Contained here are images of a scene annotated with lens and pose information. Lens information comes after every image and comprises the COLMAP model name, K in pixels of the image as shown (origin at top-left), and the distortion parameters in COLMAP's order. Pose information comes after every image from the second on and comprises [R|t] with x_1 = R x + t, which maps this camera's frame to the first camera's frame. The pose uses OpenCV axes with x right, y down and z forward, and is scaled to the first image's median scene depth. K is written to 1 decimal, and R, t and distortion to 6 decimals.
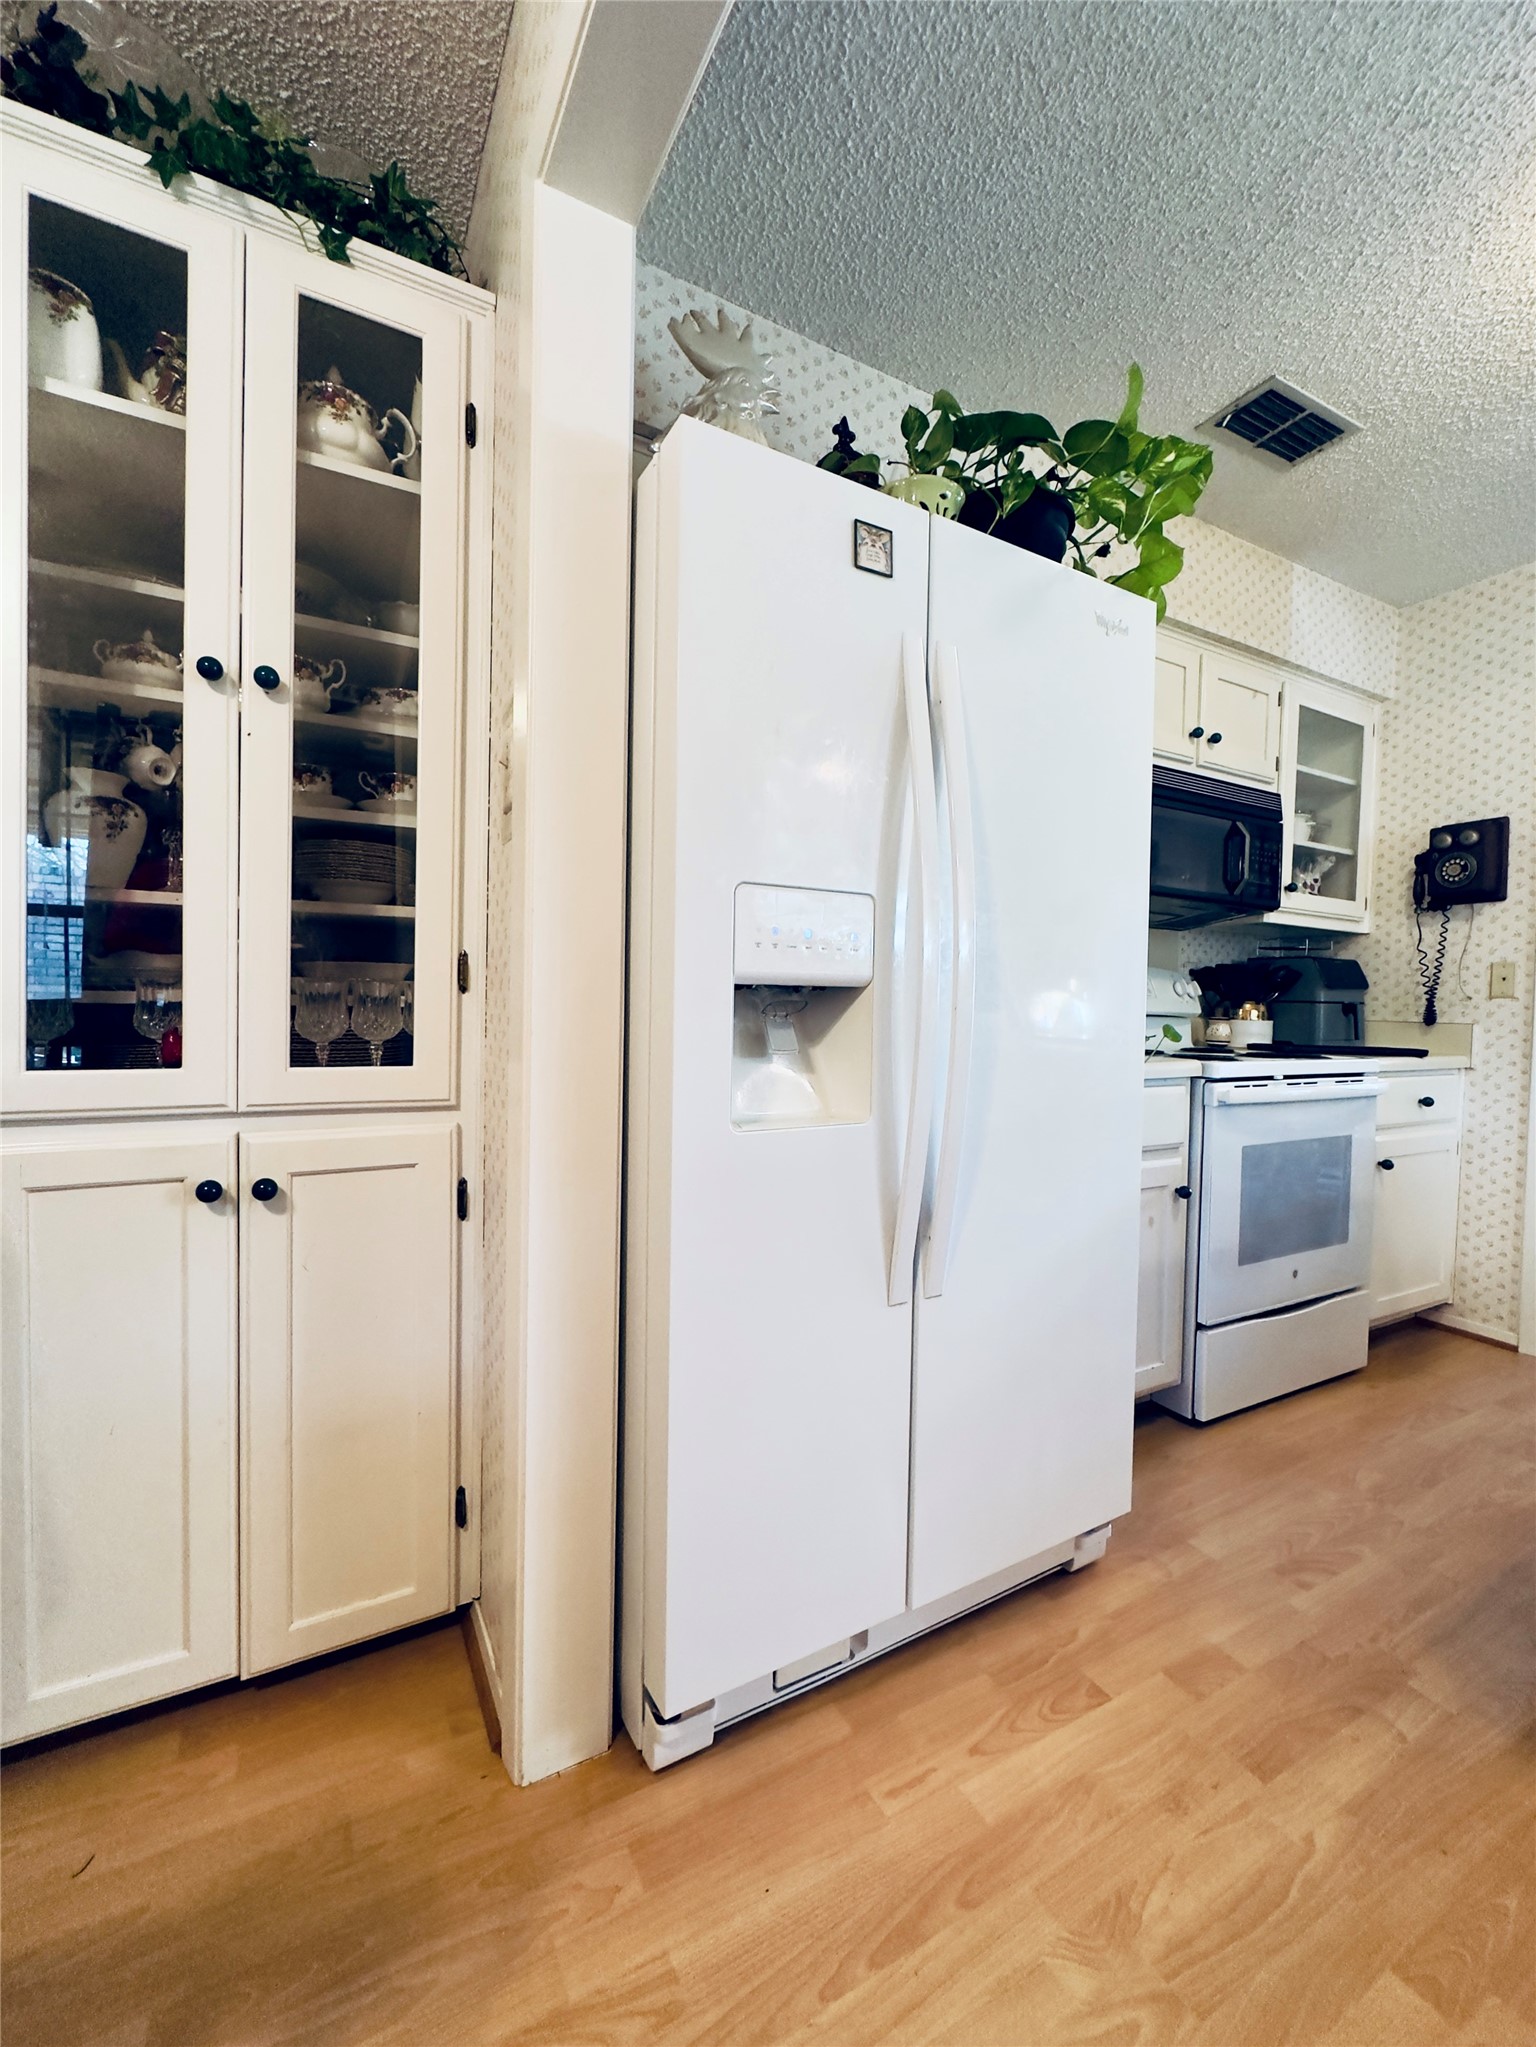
lens RADIAL K [[833.2, 0, 768.0], [0, 833.2, 1023.5], [0, 0, 1]] dist [-0.000158, -0.000085]
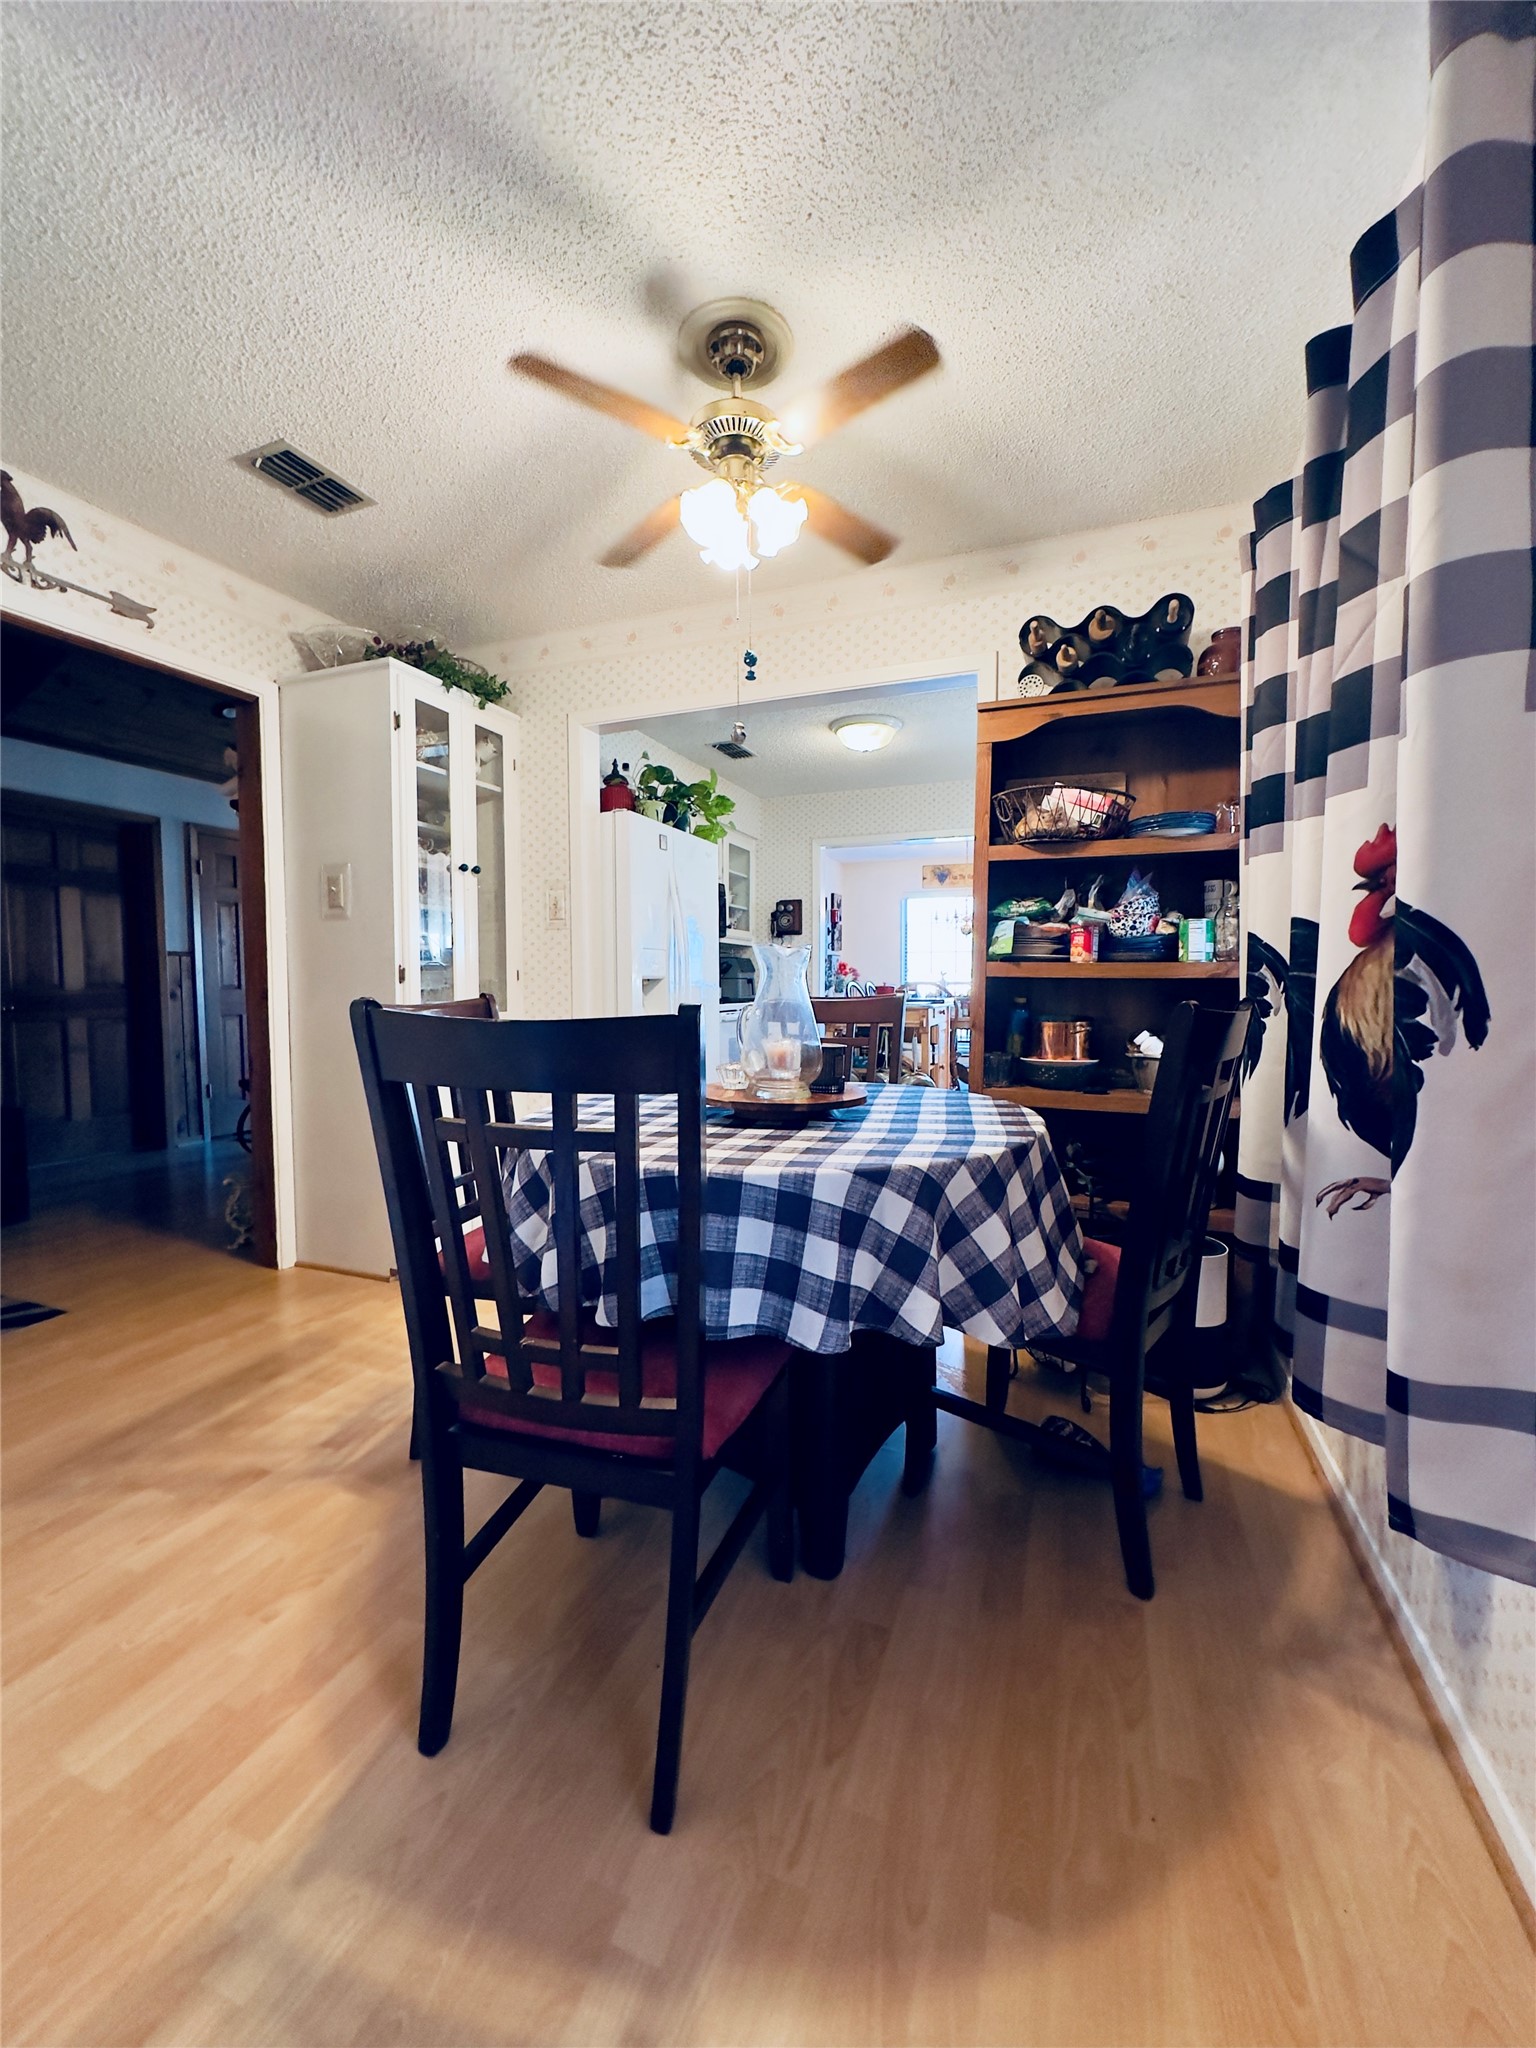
lens RADIAL K [[816.9, 0, 768.0], [0, 816.9, 1024.0], [0, 0, 1]] dist [0.000253, -0.000195]
pose [[0.763159, -0.053343, 0.644005, -1.385030], [0.031217, 0.998467, 0.045711, -0.001786], [-0.645456, -0.014780, 0.763654, -1.425546]]
